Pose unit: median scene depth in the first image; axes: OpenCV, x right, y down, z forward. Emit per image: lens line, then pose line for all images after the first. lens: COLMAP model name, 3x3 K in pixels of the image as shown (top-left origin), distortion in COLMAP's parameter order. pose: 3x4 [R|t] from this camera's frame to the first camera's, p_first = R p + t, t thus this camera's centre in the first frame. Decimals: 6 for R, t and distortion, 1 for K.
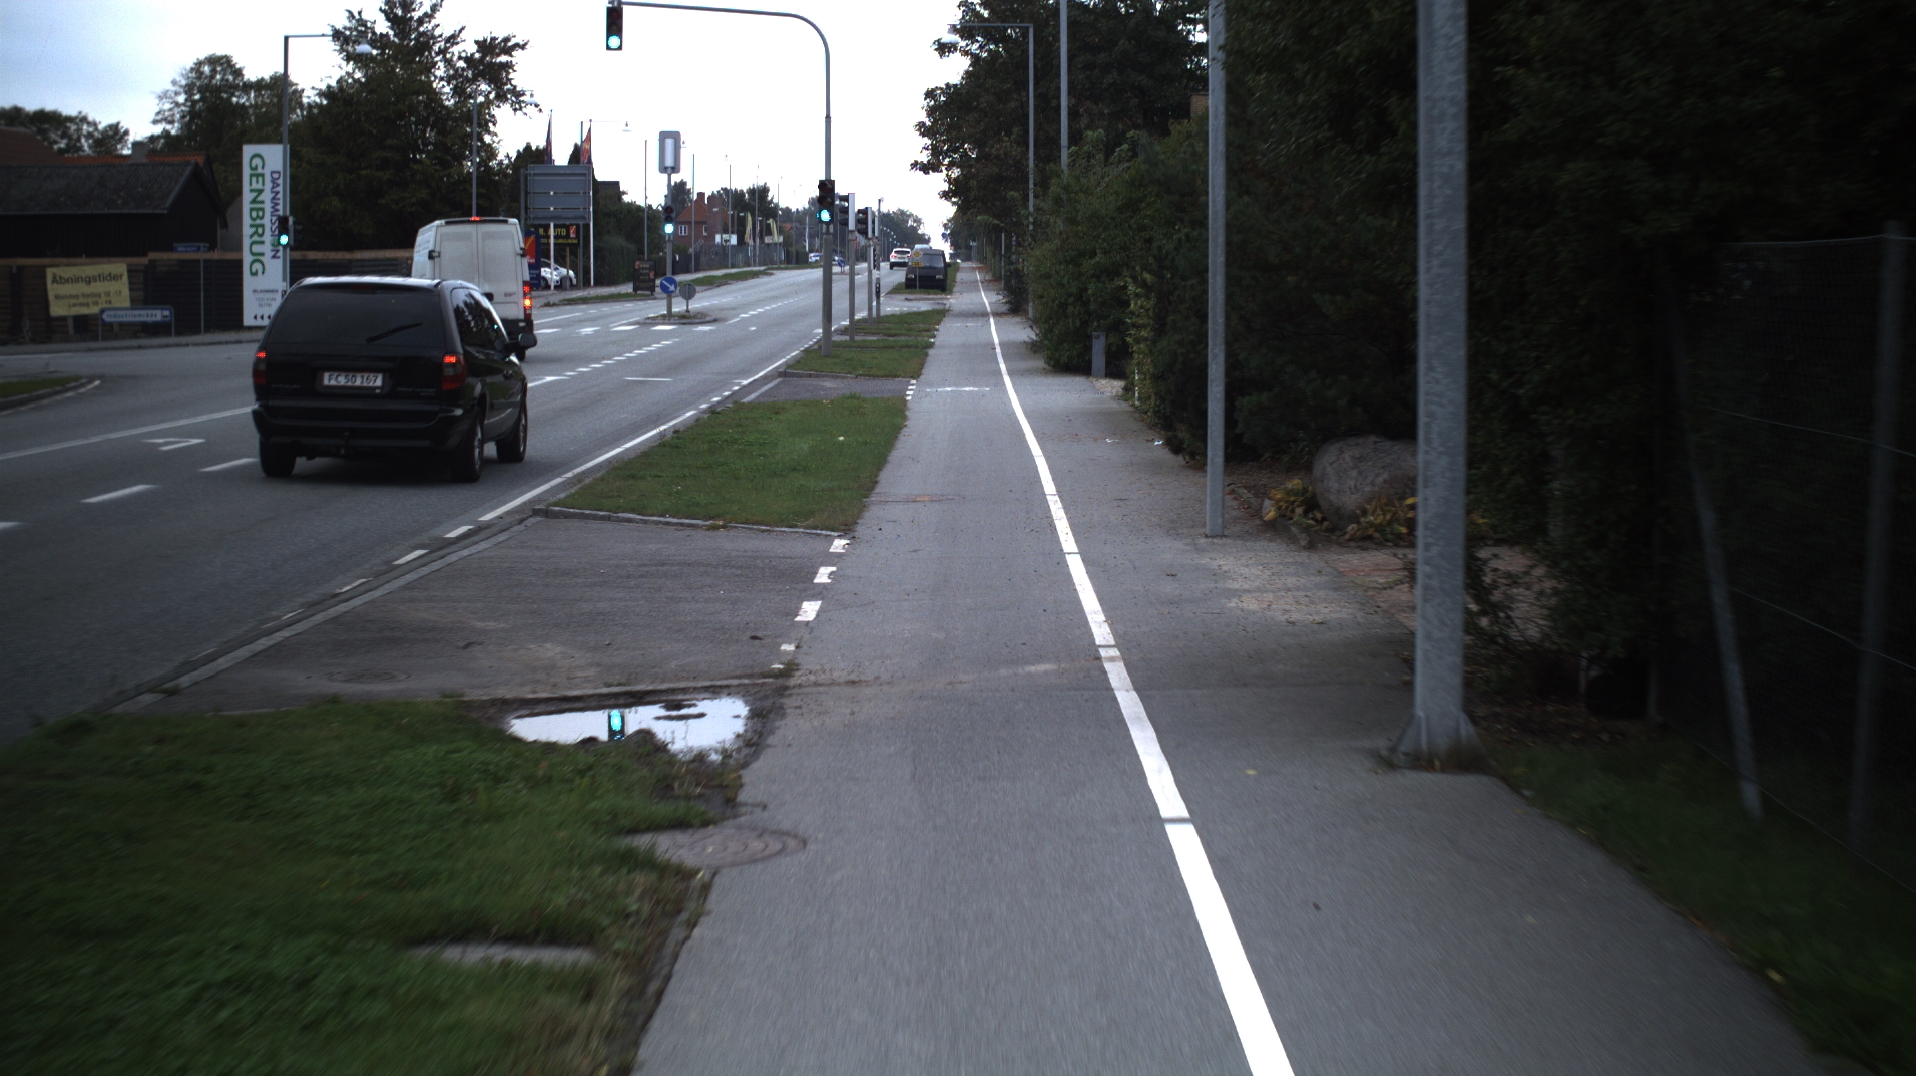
lens RADIAL K [[3455.0, 0, 957.8], [0, 3455.0, 462.0], [0, 0, 1]] dist [-0.042879, -0.060993]
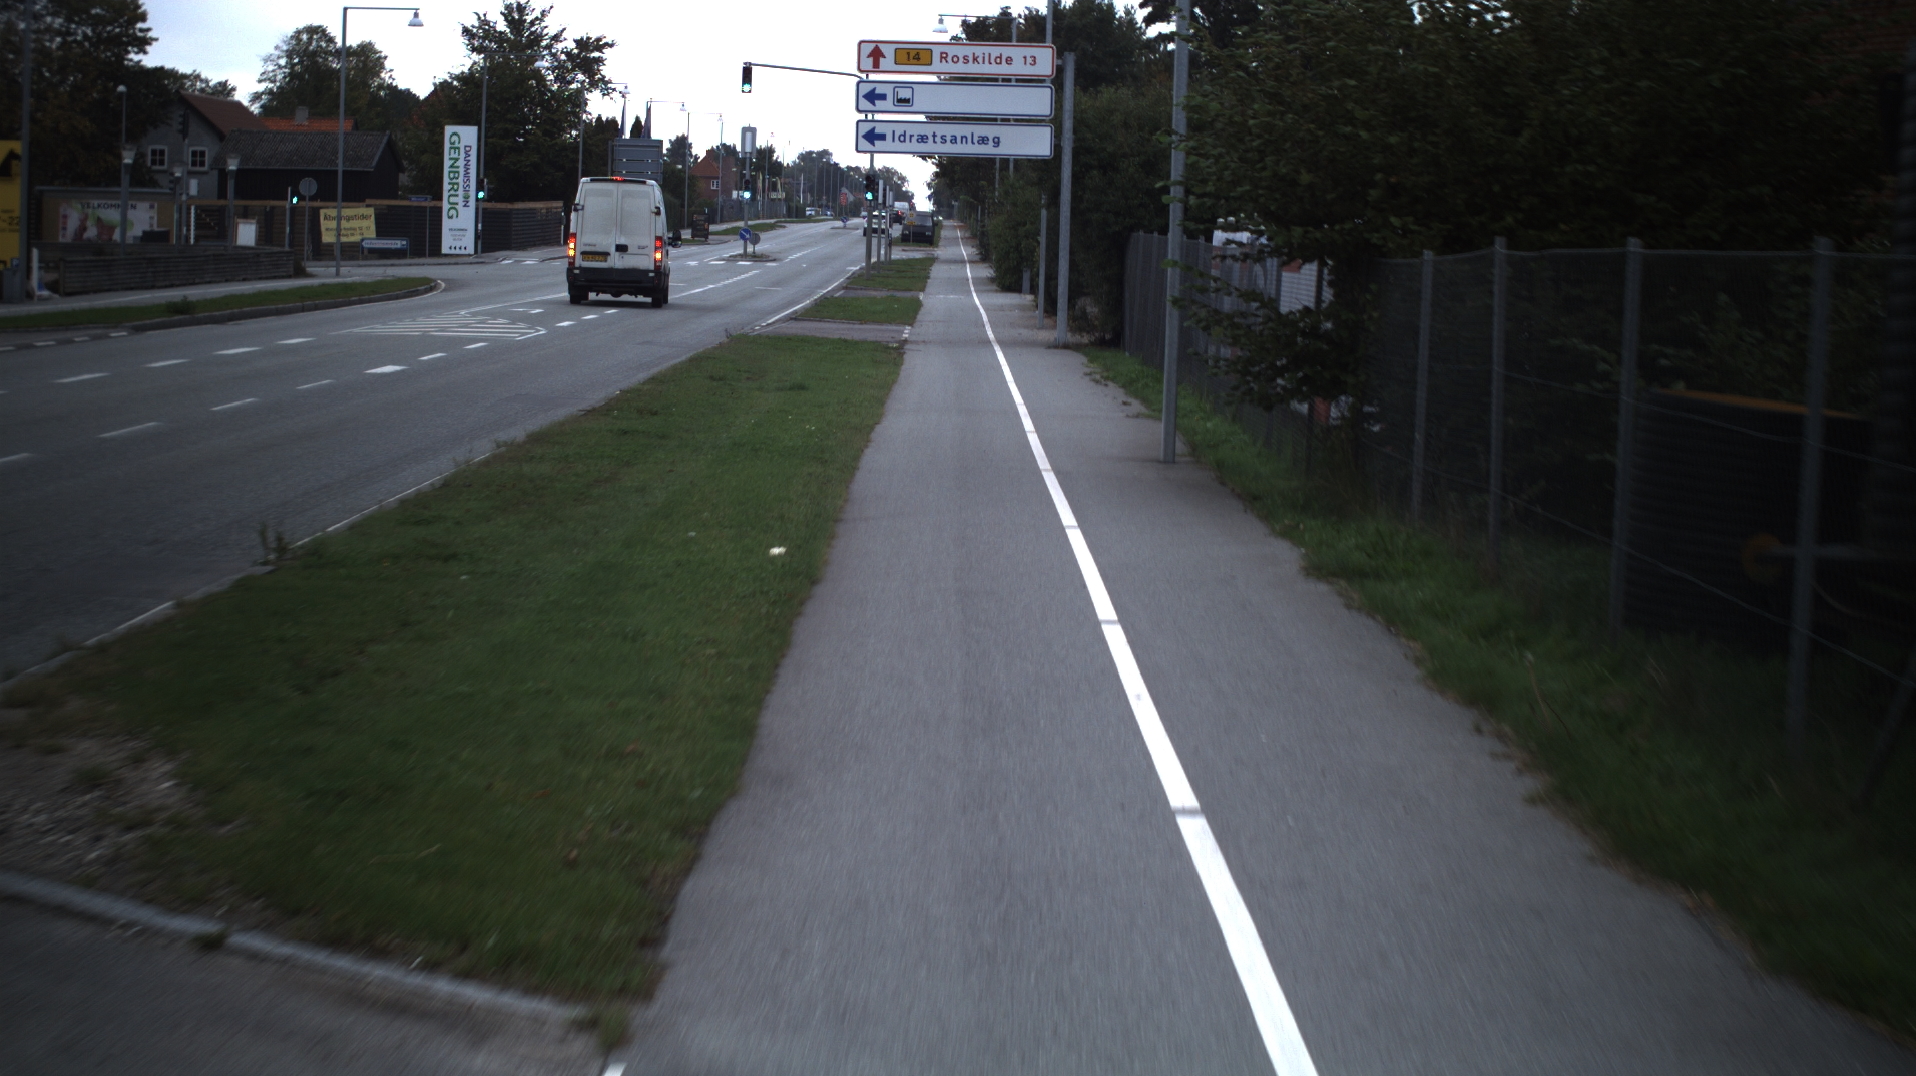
lens RADIAL K [[11631.6, 0, 957.9], [0, 11631.6, 852.4], [0, 0, 1]] dist [-0.042107, -10.160002]
pose [[0.999531, 0.029595, 0.007885, -0.024584], [-0.029597, 0.999562, 0.000123, 0.198267], [-0.007878, -0.000357, 0.999969, -3.754157]]
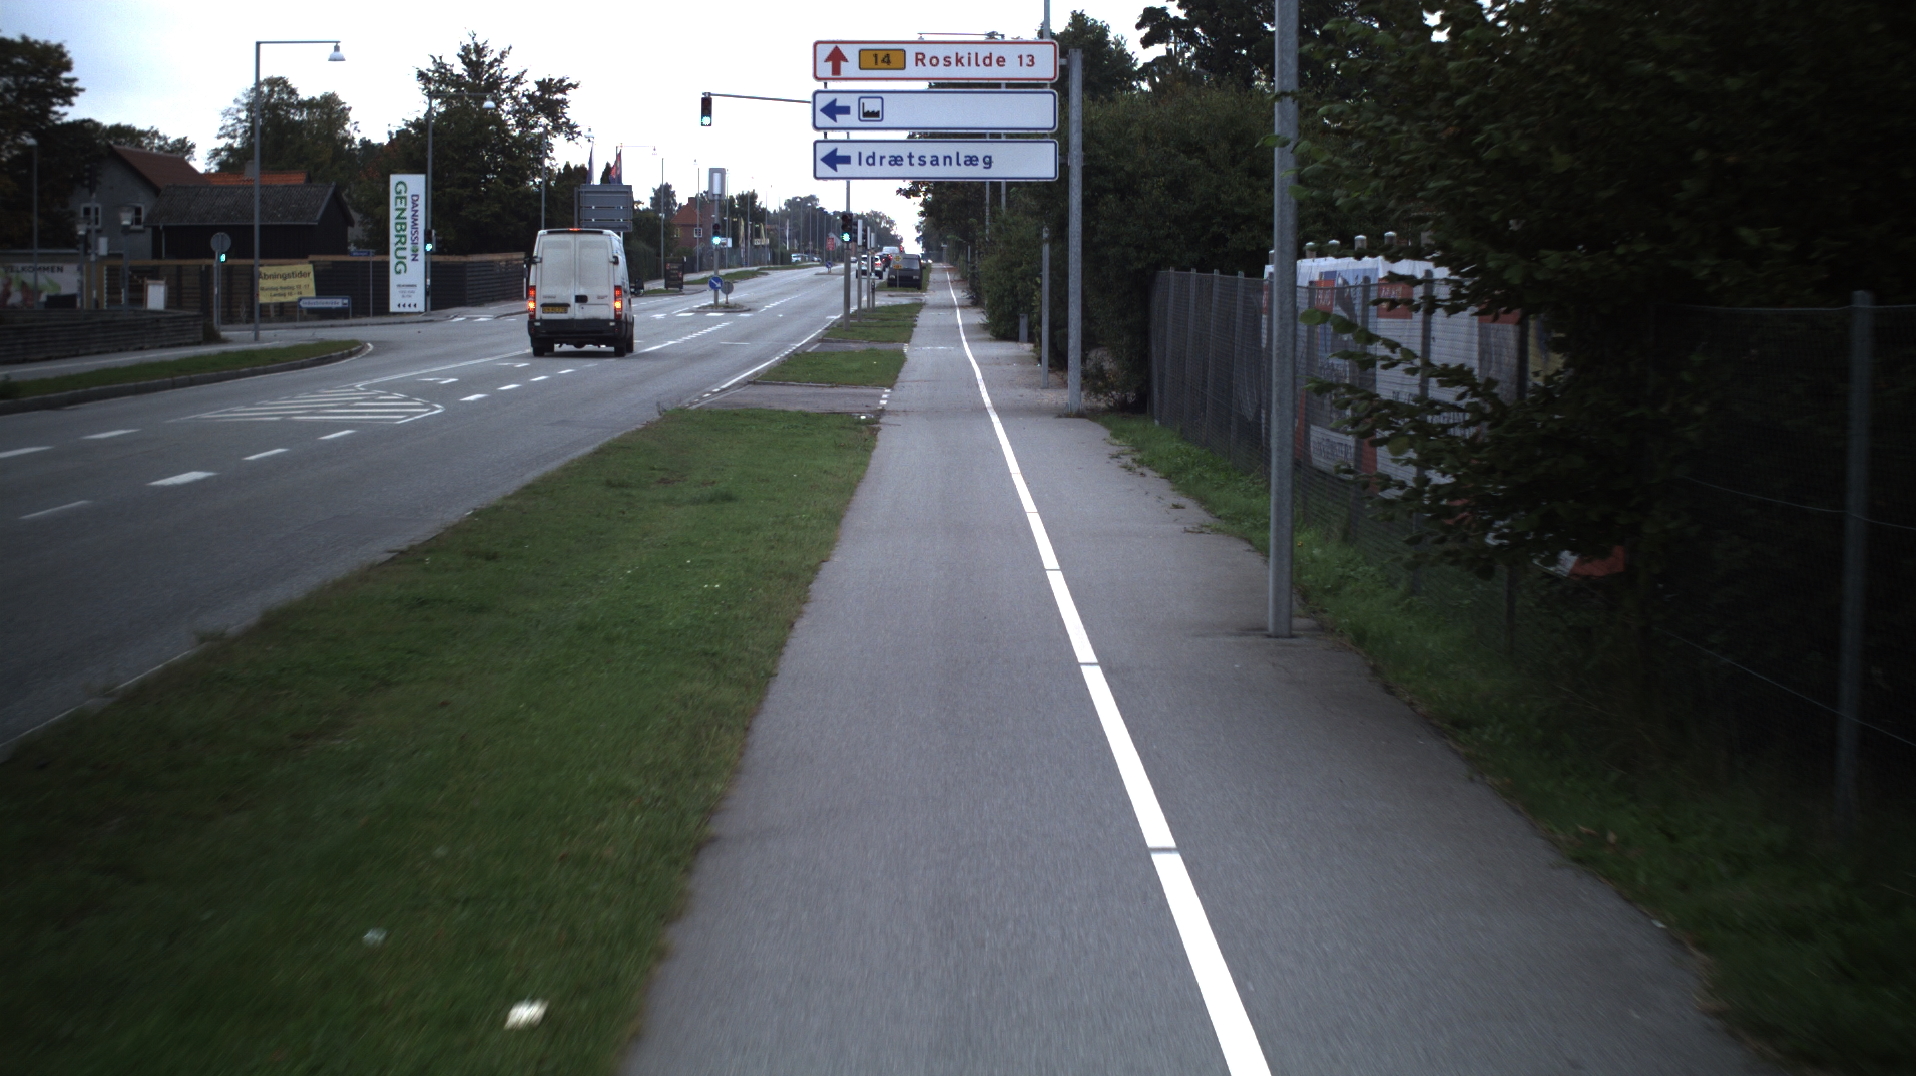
lens RADIAL K [[7294.0, 0, 958.0], [0, 7294.0, 538.0], [0, 0, 1]] dist [0.003337, -4.097077]
pose [[0.999966, 0.004844, 0.006635, -0.008103], [-0.004731, 0.999844, -0.017011, 0.092172], [-0.006716, 0.016979, 0.999833, -1.764845]]
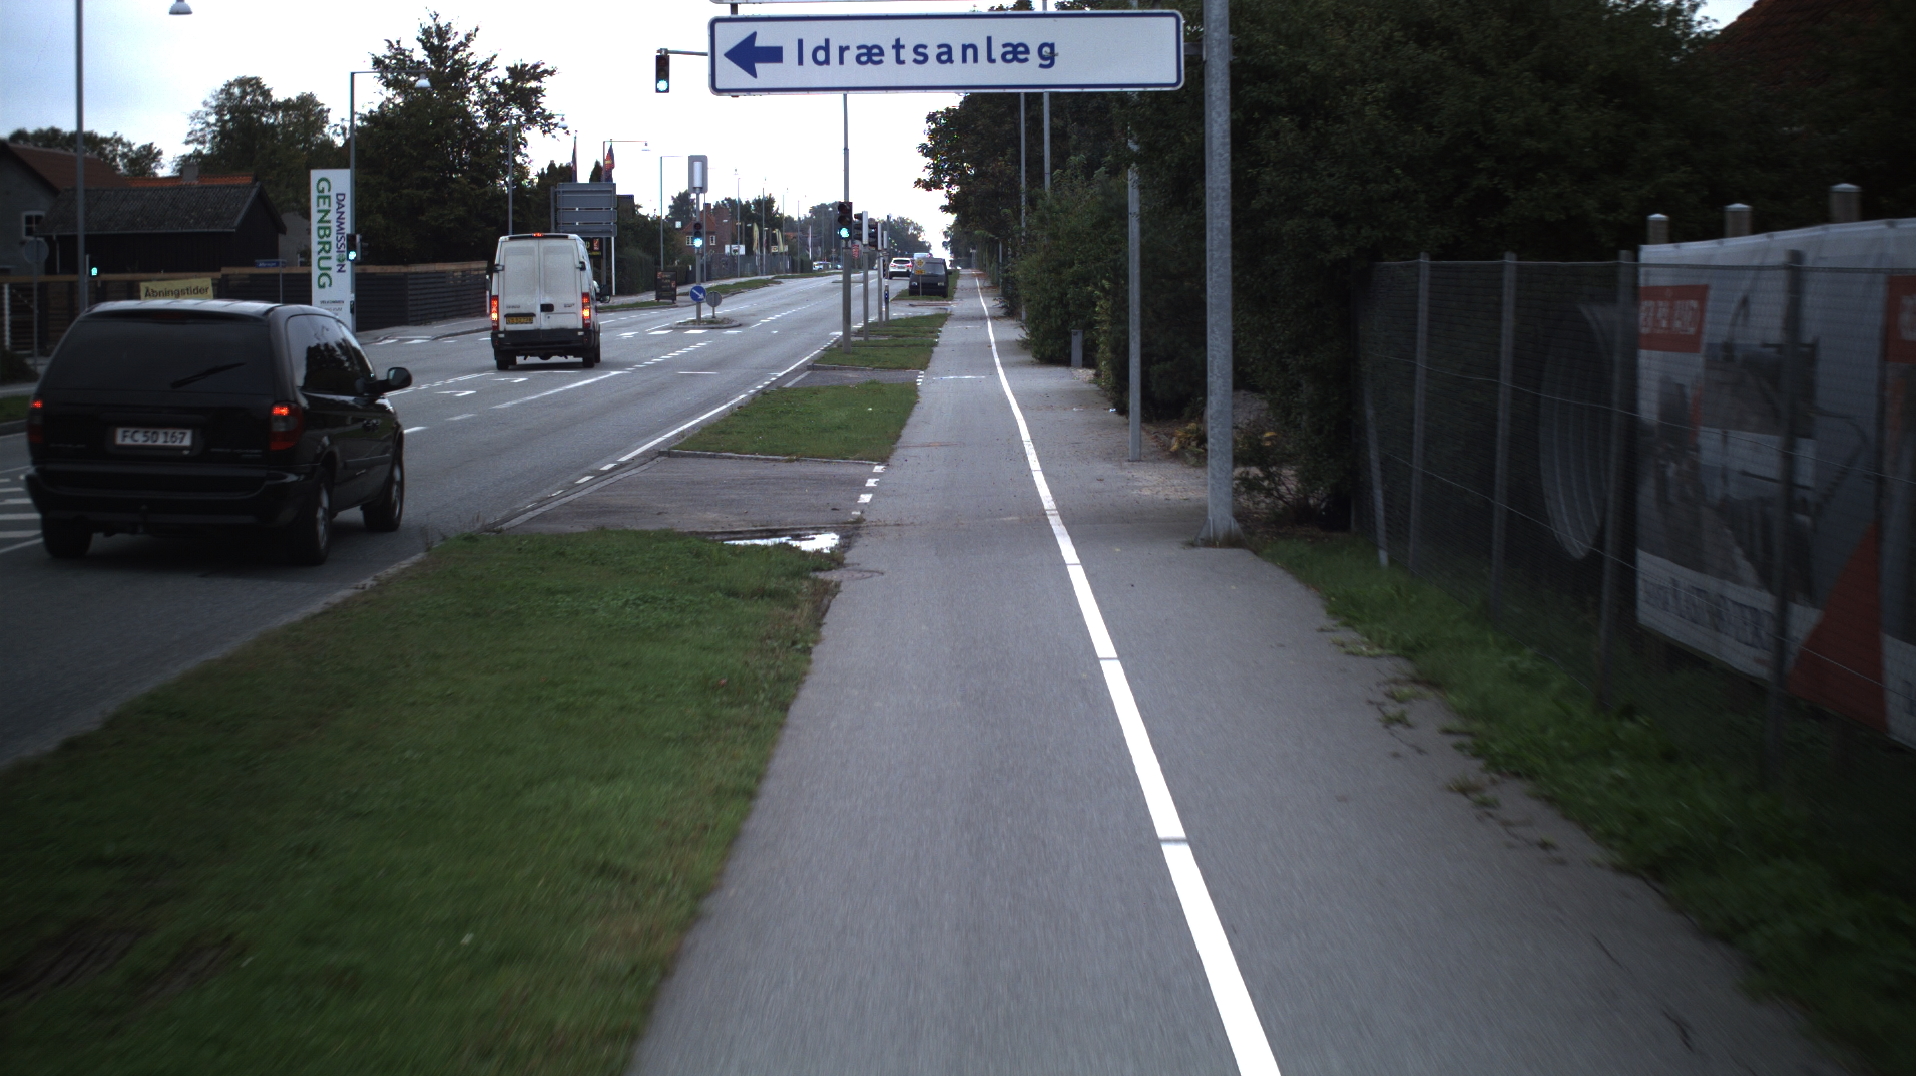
lens RADIAL K [[4182.9, 0, 955.8], [0, 4182.9, 475.6], [0, 0, 1]] dist [-0.031468, -0.182678]
pose [[0.999965, -0.008290, -0.000919, -0.000007], [0.008283, 0.999937, -0.007515, 0.017670], [0.000981, 0.007507, 0.999971, -0.335728]]
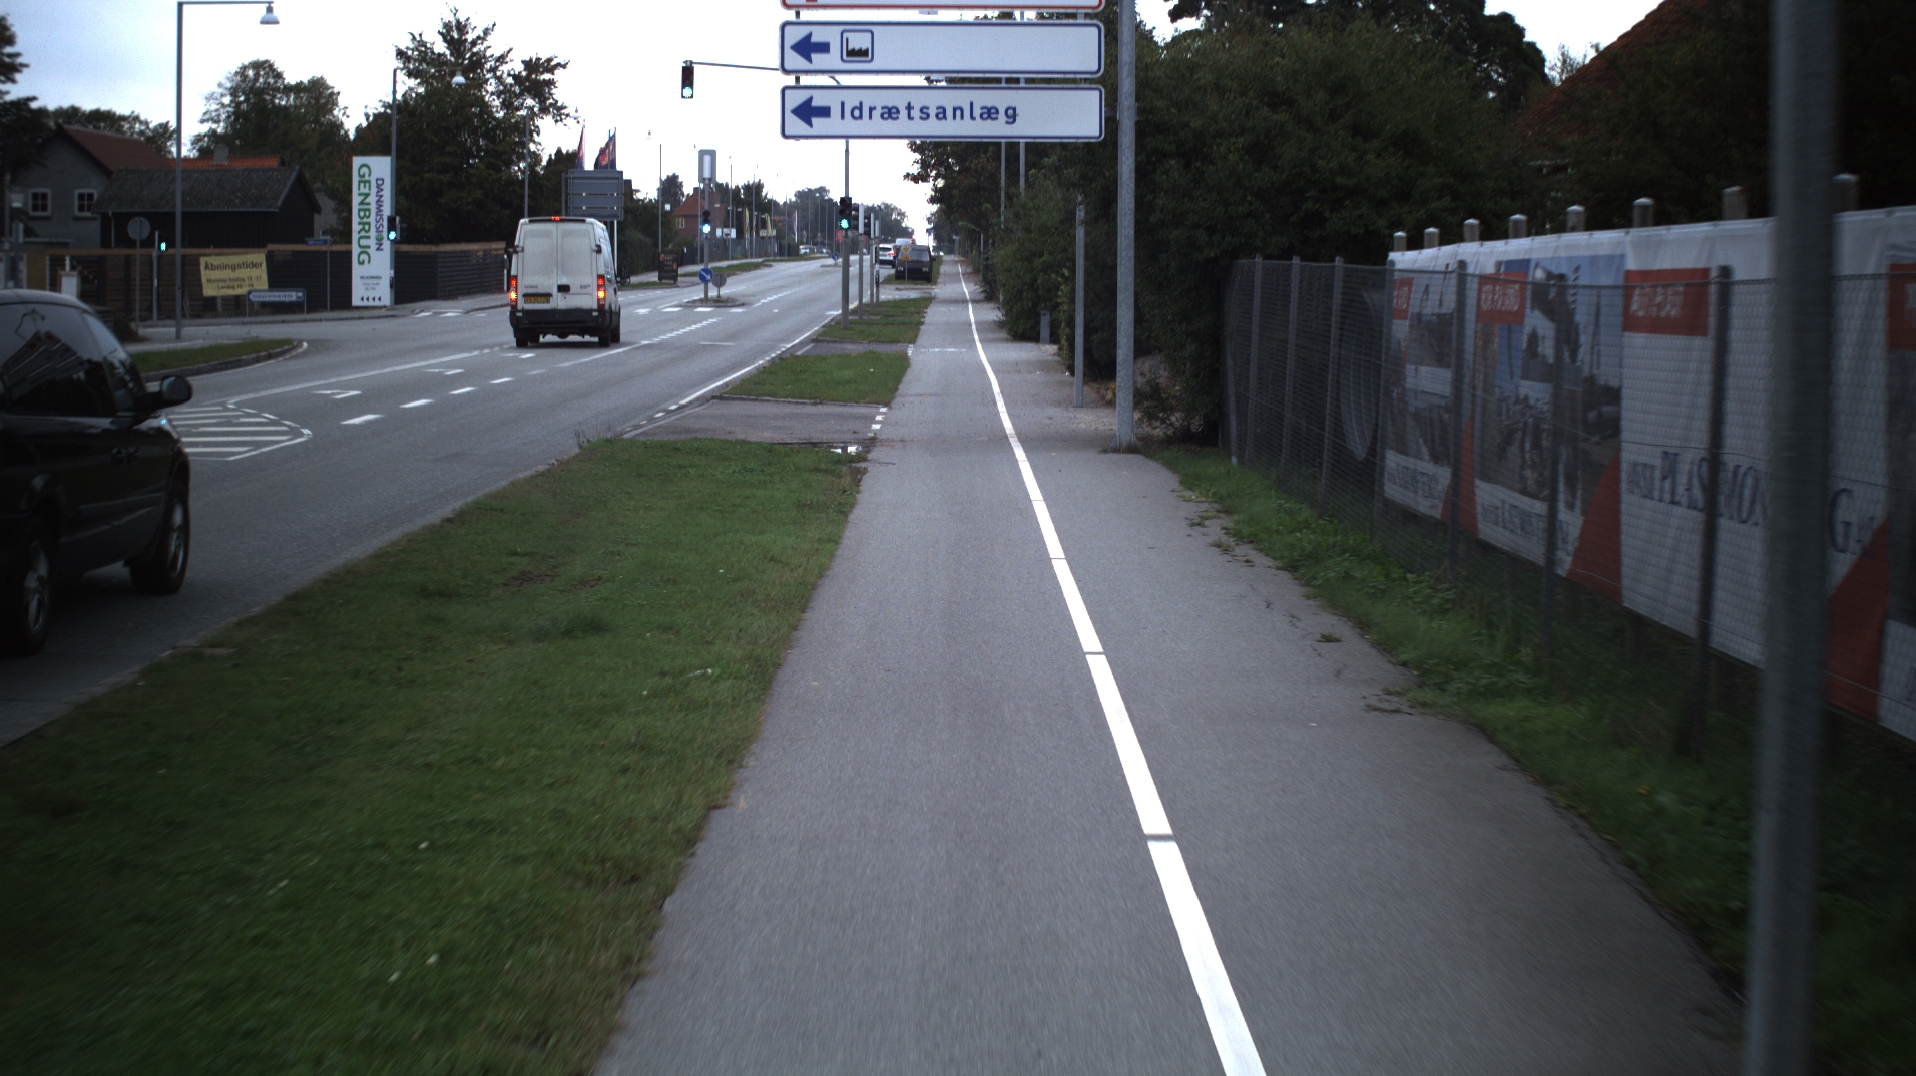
lens RADIAL K [[5306.8, 0, 958.0], [0, 5306.8, 538.0], [0, 0, 1]] dist [-0.053185, -0.181728]
pose [[0.999963, 0.006990, 0.004929, -0.002977], [-0.006977, 0.999972, -0.002637, 0.044955], [-0.004947, 0.002602, 0.999984, -0.853611]]
